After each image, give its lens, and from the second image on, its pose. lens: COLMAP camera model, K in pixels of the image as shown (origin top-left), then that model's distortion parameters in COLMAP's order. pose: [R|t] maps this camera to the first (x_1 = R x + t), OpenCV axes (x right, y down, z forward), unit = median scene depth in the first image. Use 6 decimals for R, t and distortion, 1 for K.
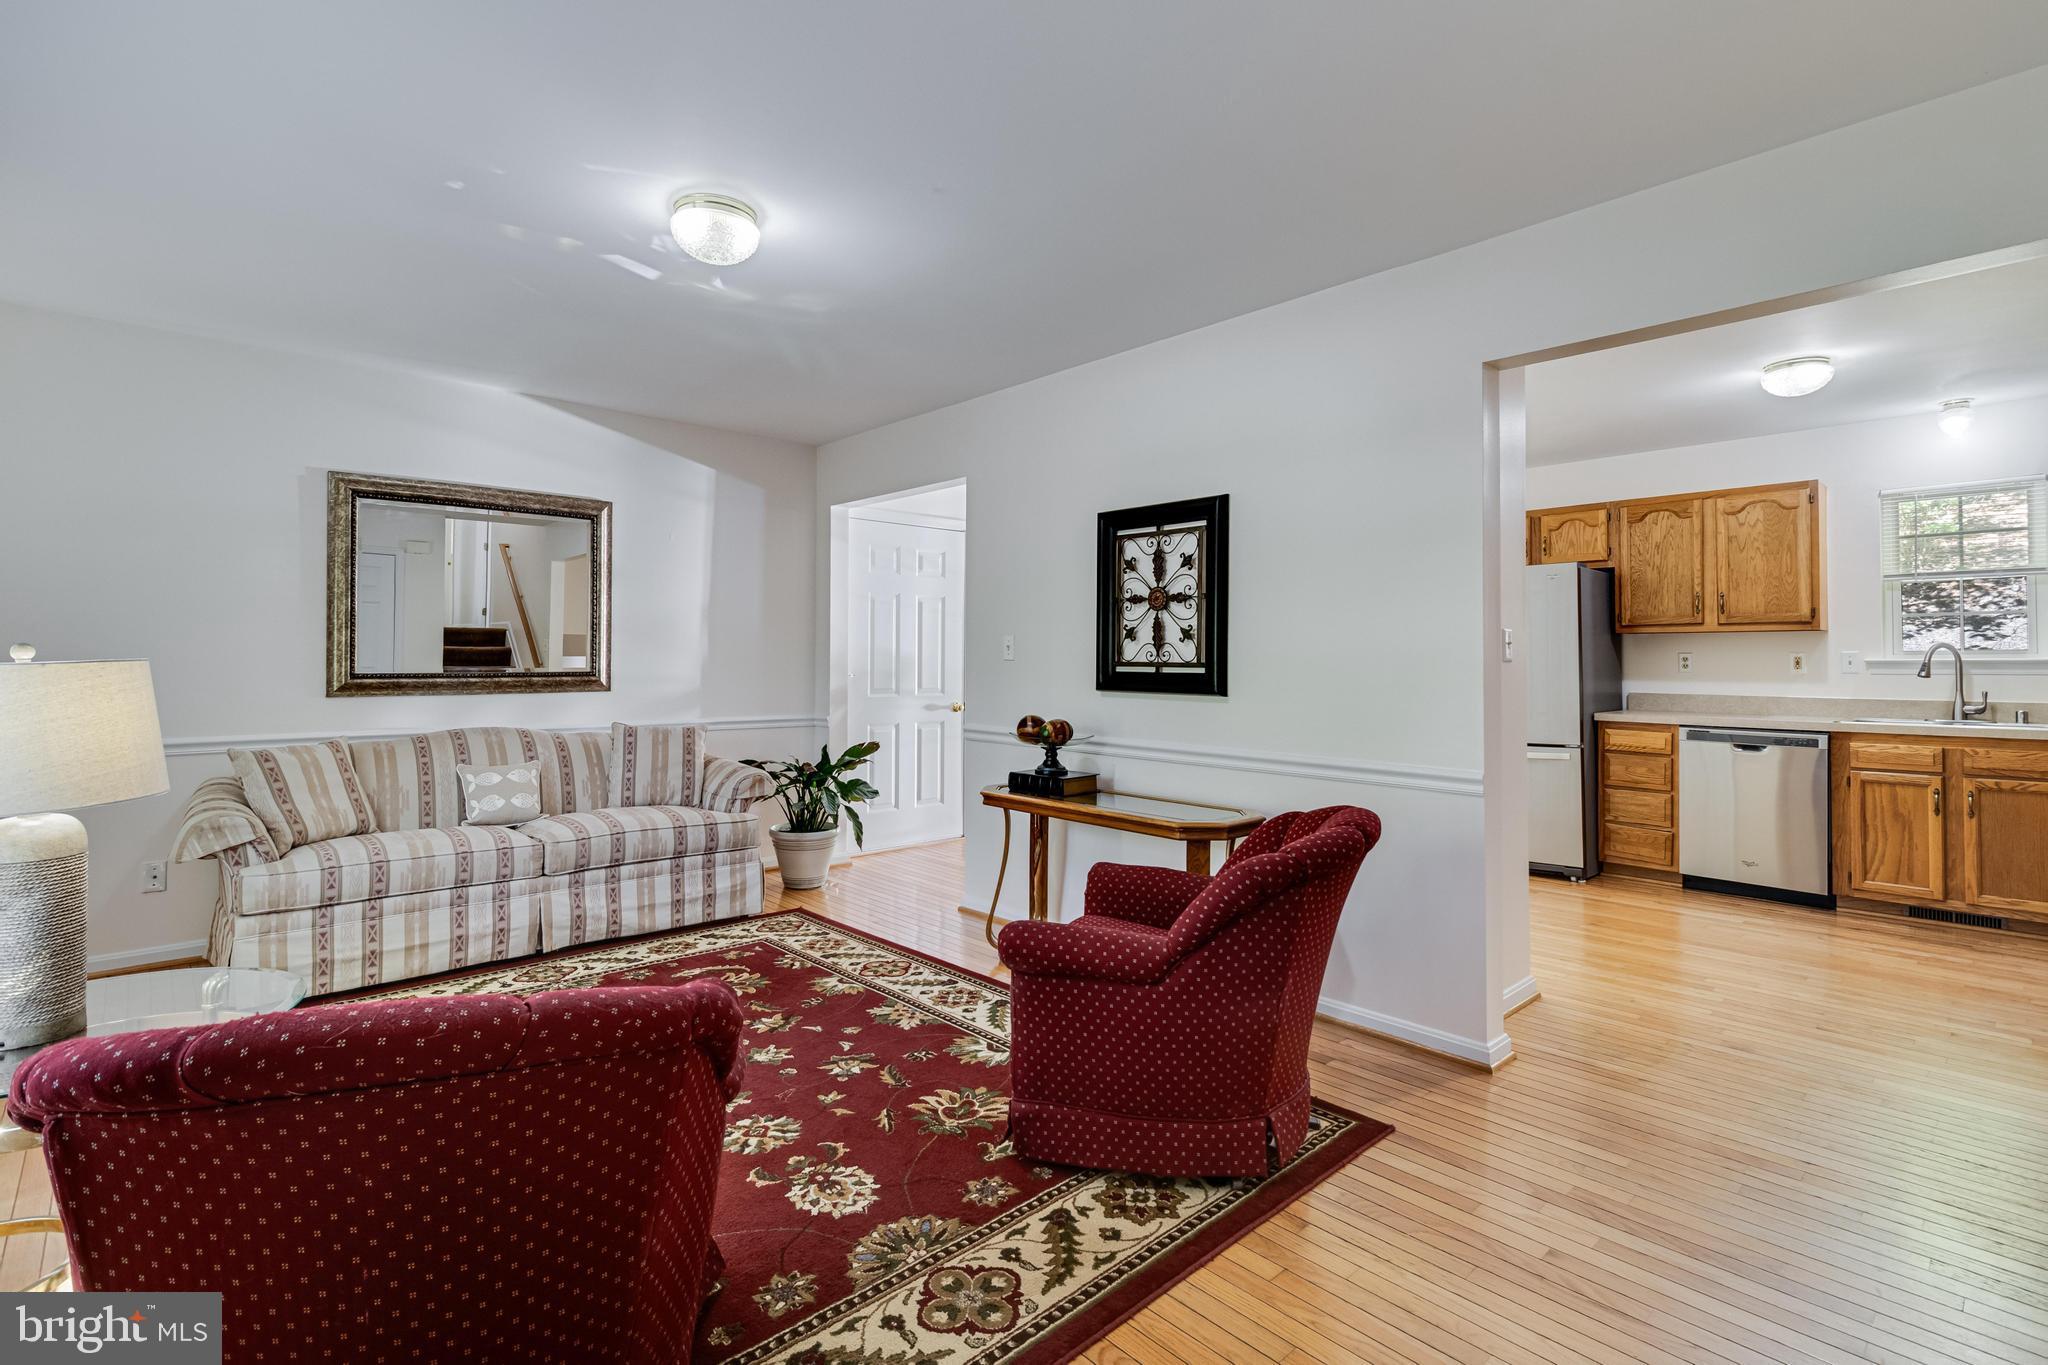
lens RADIAL K [[946.1, 0, 1029.5], [0, 946.1, 649.4], [0, 0, 1]] dist [0.002992, -0.001503]
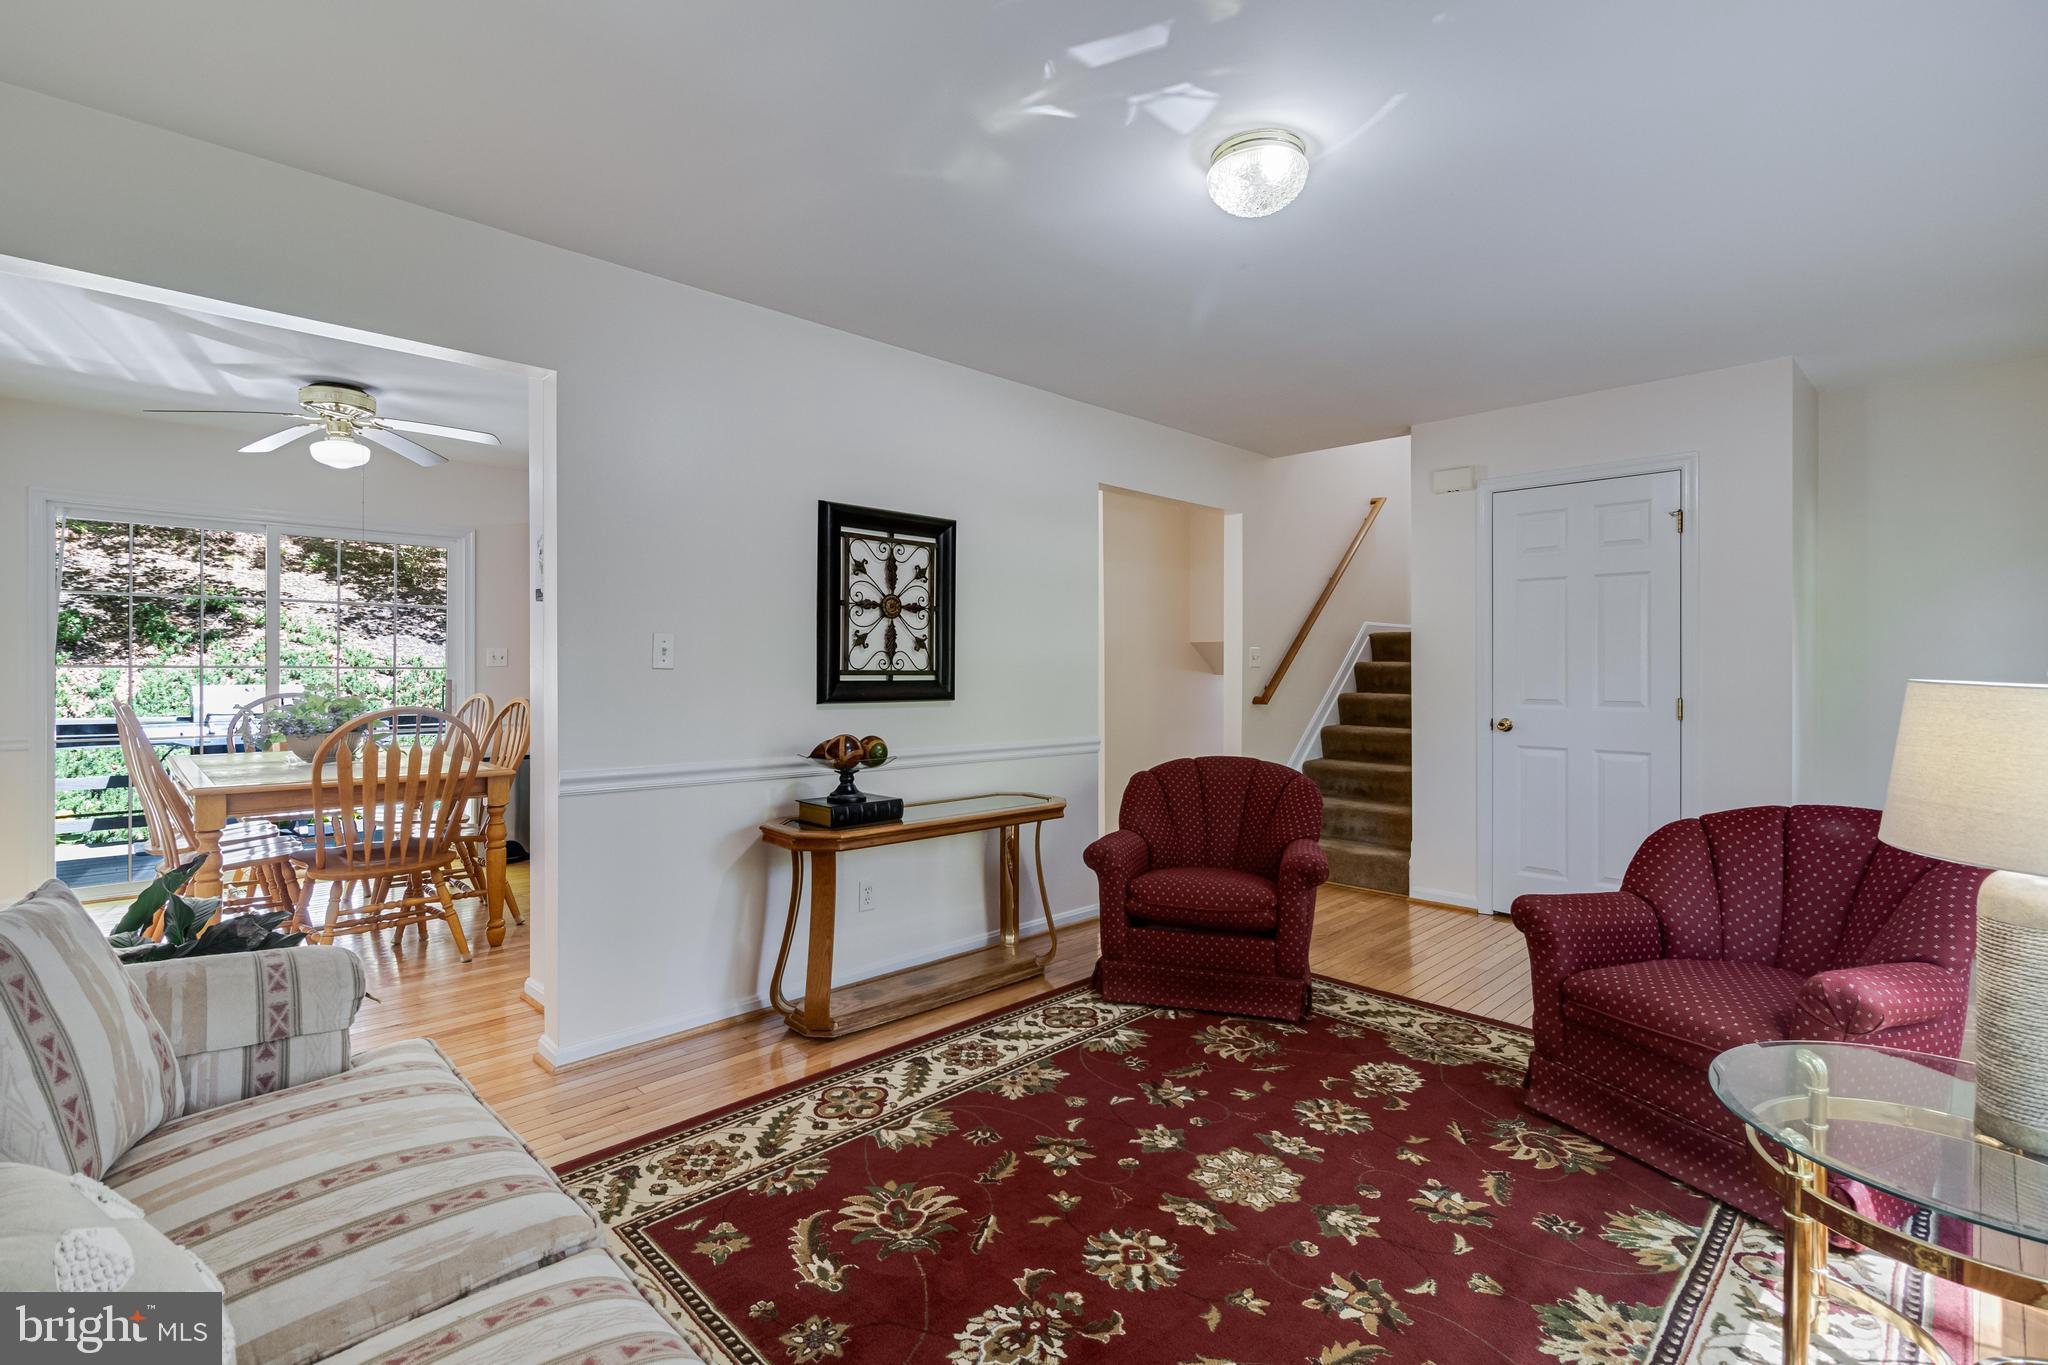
lens RADIAL K [[946.1, 0, 1029.1], [0, 946.1, 668.5], [0, 0, 1]] dist [0.002992, -0.001503]
pose [[-0.023654, -0.006644, 0.999698, -0.836864], [-0.015201, 0.999865, 0.006286, 0.003008], [-0.999605, -0.015048, -0.023751, 0.856464]]
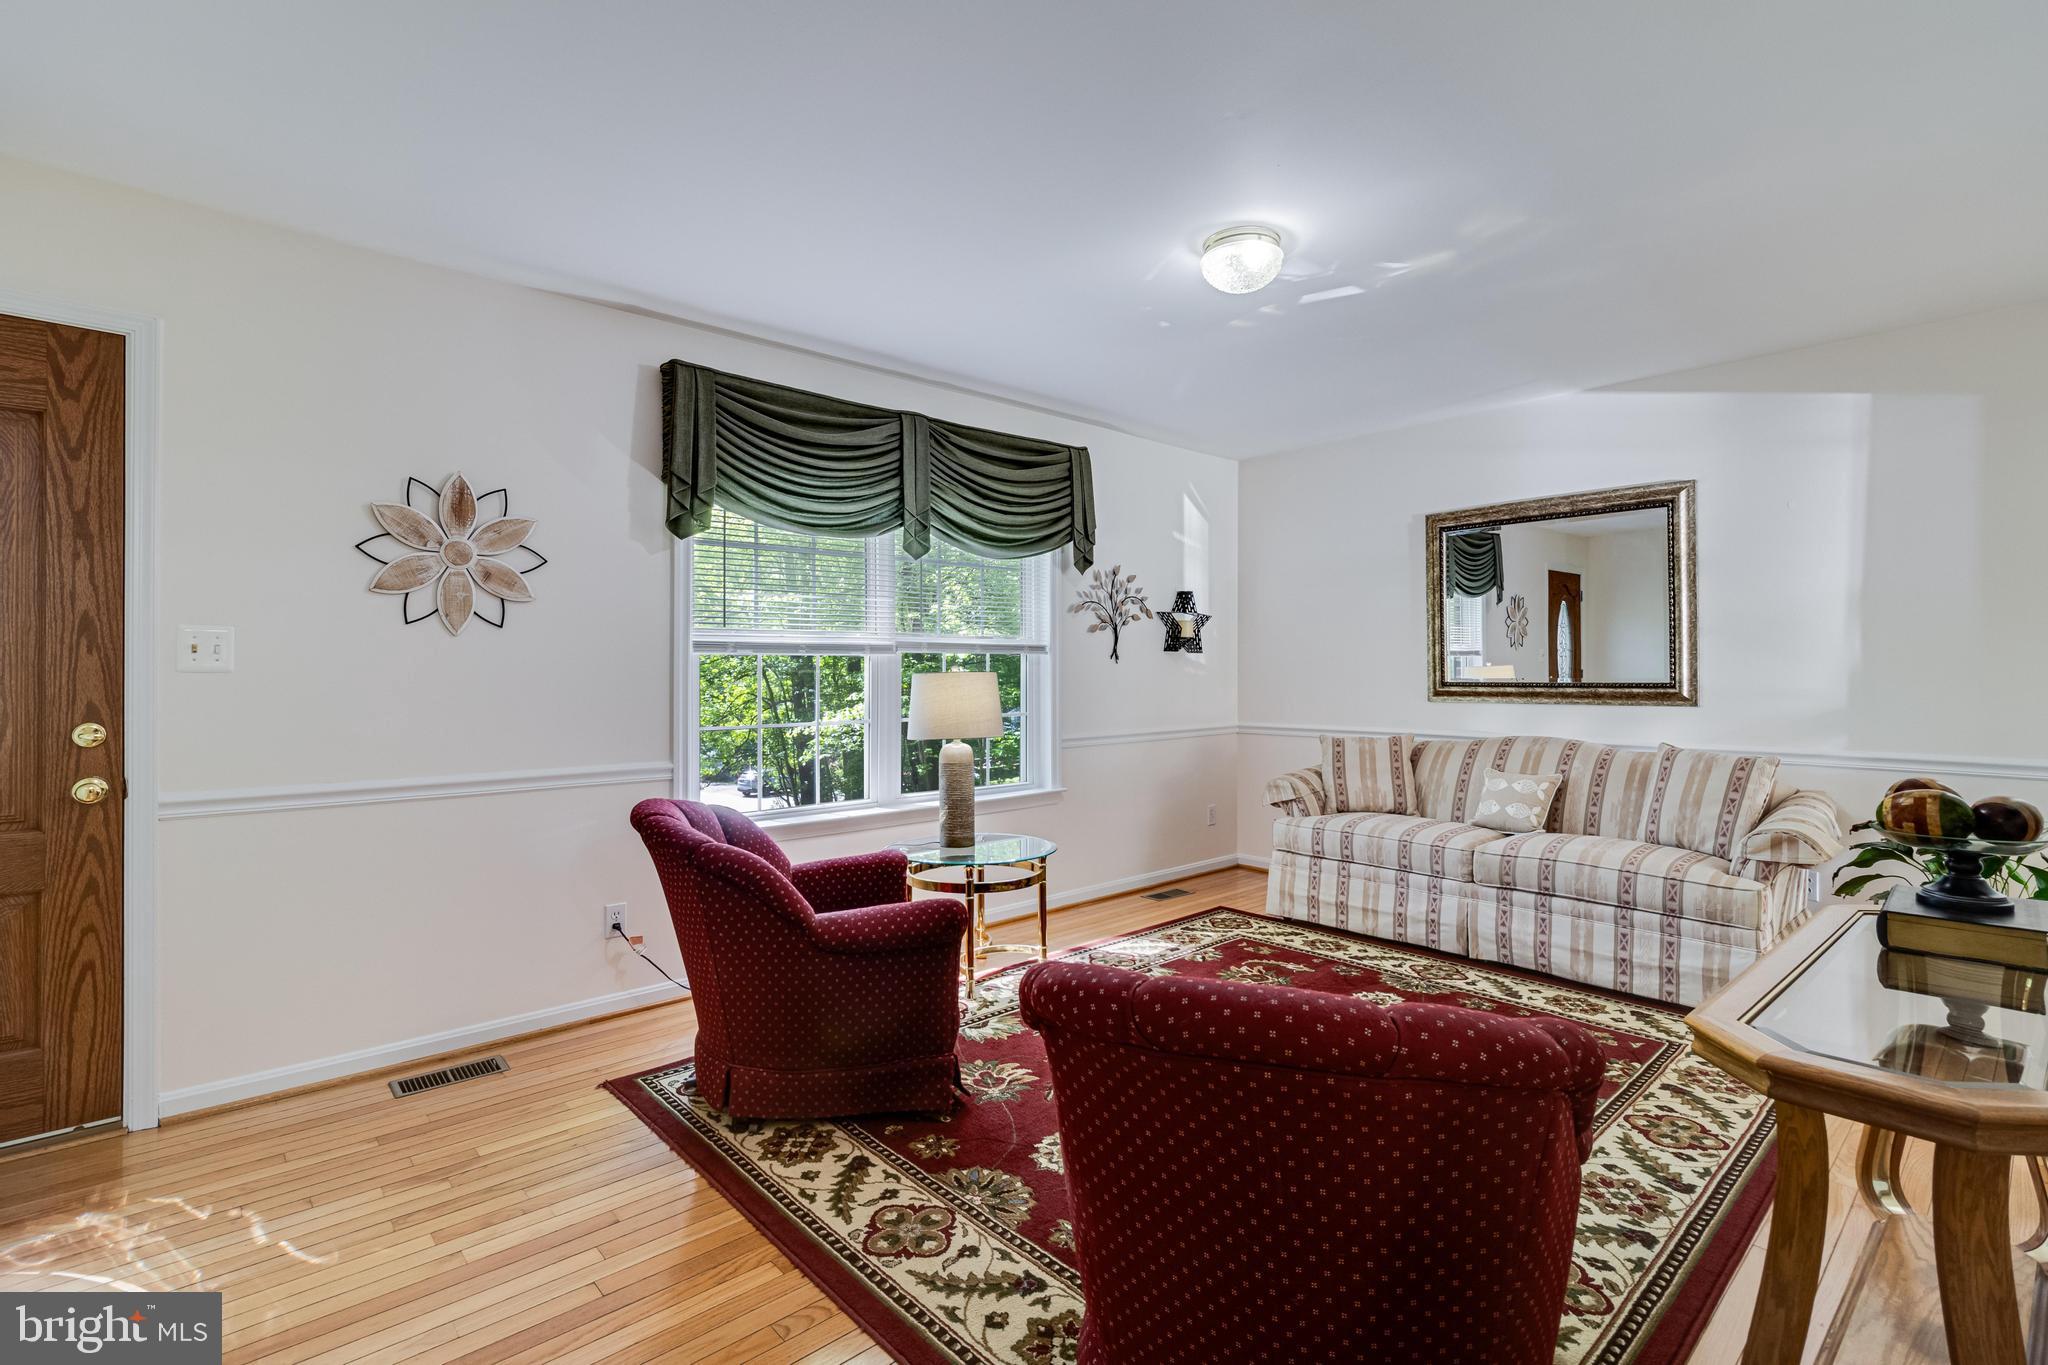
lens RADIAL K [[946.1, 0, 1042.7], [0, 946.1, 661.4], [0, 0, 1]] dist [0.002992, -0.001503]
pose [[-0.009207, -0.013871, -0.999861, 0.503062], [0.015862, 0.999776, -0.014016, 0.009370], [0.999832, -0.015988, -0.008985, 0.547889]]
